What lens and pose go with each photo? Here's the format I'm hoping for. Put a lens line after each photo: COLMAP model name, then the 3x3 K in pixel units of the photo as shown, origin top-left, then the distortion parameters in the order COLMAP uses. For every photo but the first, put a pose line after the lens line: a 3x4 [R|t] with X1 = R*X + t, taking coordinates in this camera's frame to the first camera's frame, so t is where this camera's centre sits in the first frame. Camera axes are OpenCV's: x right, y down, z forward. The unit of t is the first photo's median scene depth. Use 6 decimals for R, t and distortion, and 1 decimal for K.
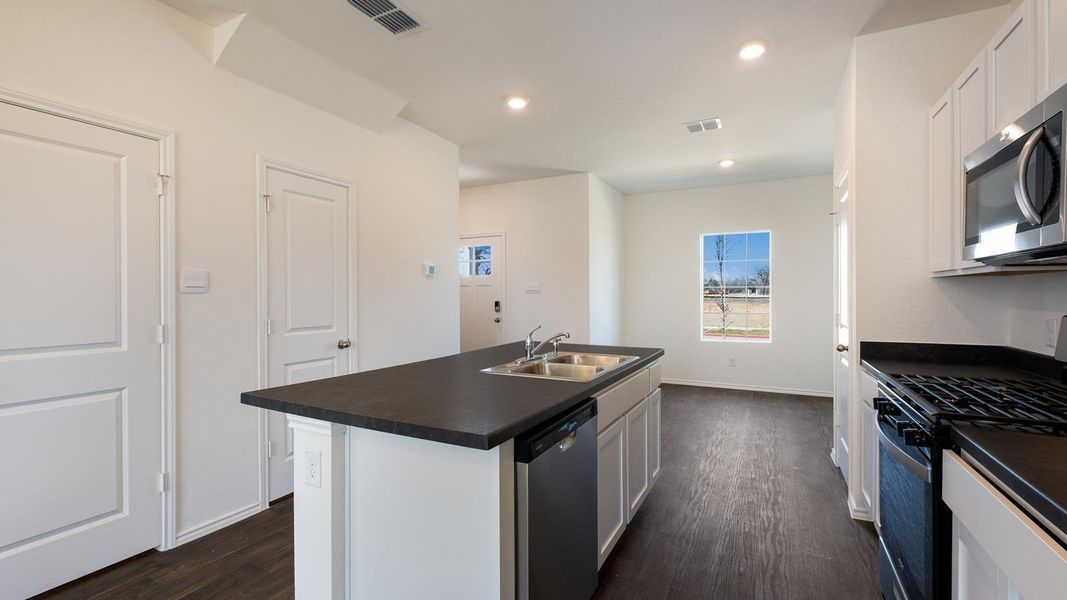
lens RADIAL K [[462.9, 0, 534.1], [0, 462.9, 305.3], [0, 0, 1]] dist [0.002169, -0.003686]
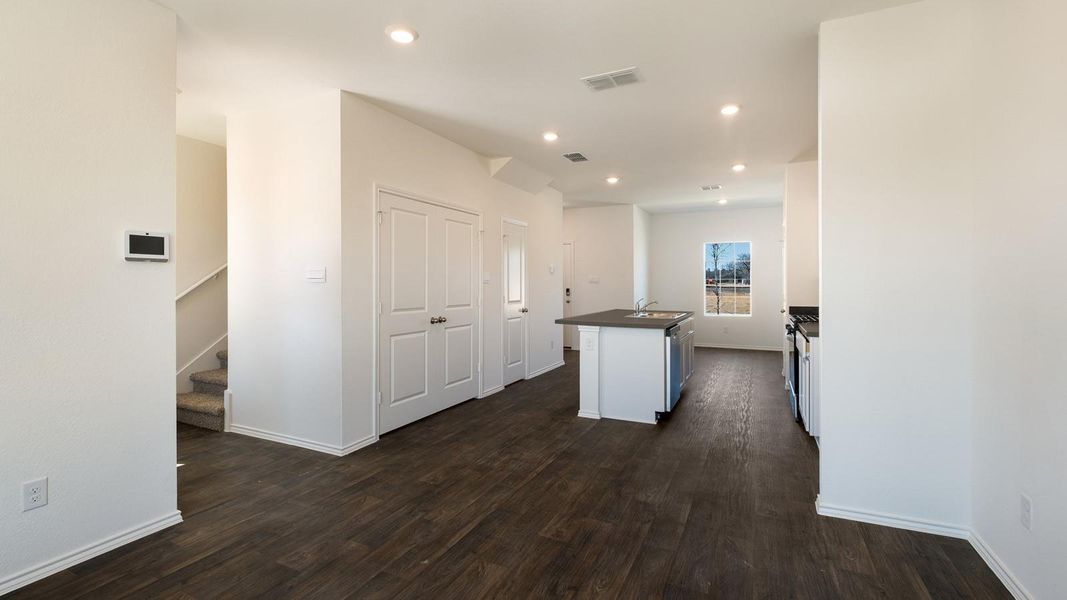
lens RADIAL K [[462.9, 0, 530.6], [0, 462.9, 295.5], [0, 0, 1]] dist [0.002169, -0.003686]
pose [[0.999840, 0.002100, 0.017781, -0.442609], [-0.002137, 0.999996, 0.002069, 0.021373], [-0.017776, -0.002107, 0.999840, -0.938037]]
